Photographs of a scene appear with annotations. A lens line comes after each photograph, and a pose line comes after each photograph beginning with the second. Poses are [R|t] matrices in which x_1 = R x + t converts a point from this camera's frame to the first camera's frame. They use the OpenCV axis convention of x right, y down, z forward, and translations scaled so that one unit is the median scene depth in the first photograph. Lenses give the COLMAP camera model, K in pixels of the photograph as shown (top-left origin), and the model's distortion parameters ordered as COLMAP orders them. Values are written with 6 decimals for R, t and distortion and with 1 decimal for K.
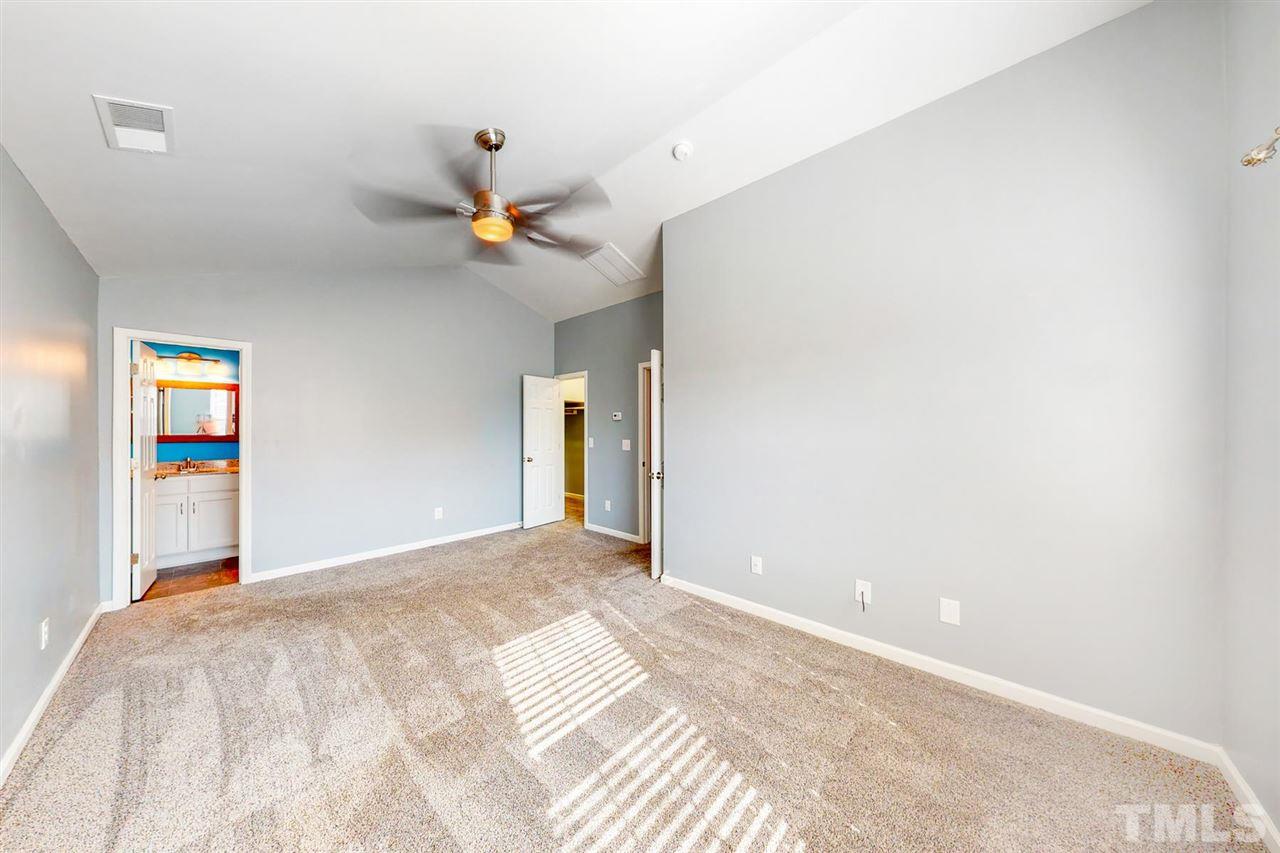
lens RADIAL K [[399.9, 0, 640.3], [0, 399.9, 429.7], [0, 0, 1]] dist [-0.000195, 0.000092]
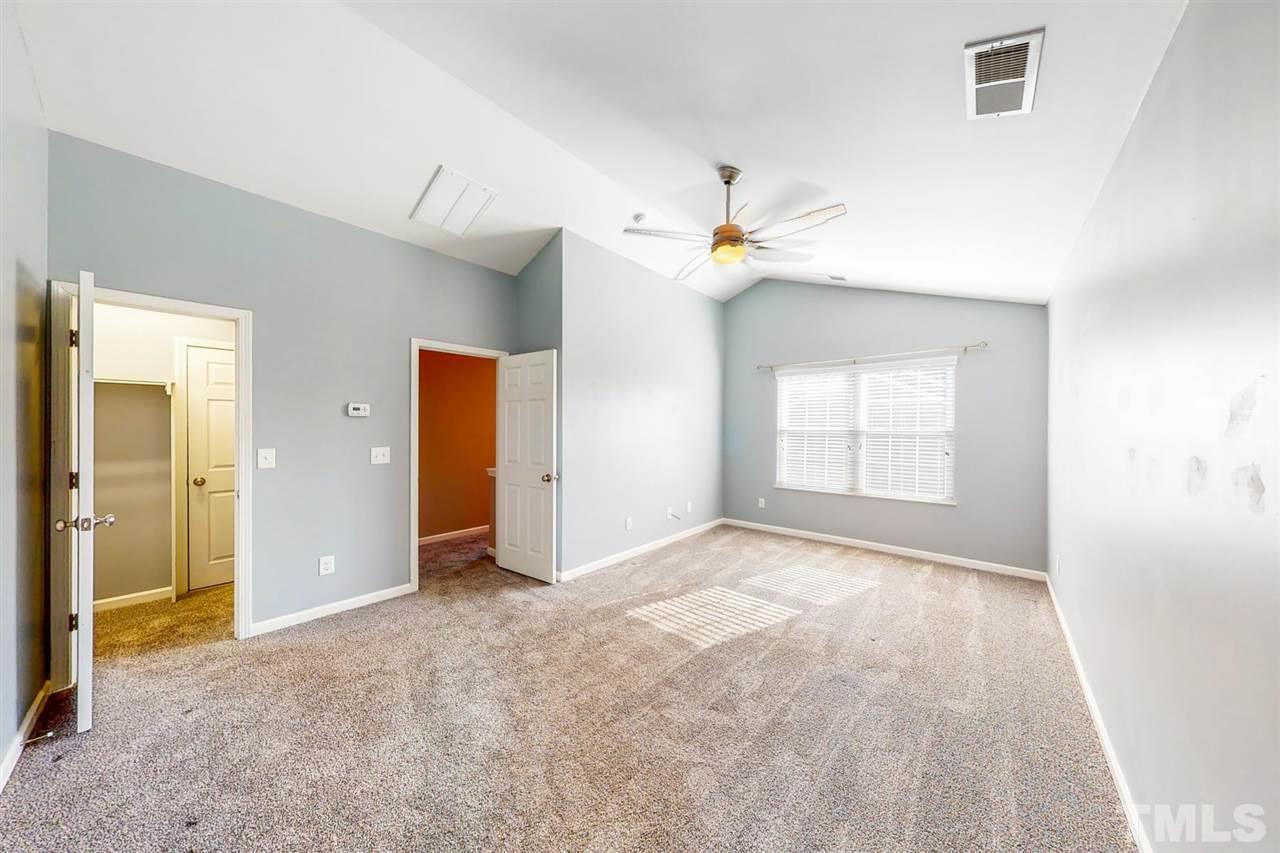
lens RADIAL K [[399.9, 0, 640.3], [0, 399.9, 429.7], [0, 0, 1]] dist [-0.000195, 0.000092]
pose [[-0.019567, -0.007738, 0.999779, -0.789720], [-0.001569, 0.999969, 0.007709, -0.010756], [-0.999807, -0.001418, -0.019579, 0.669462]]
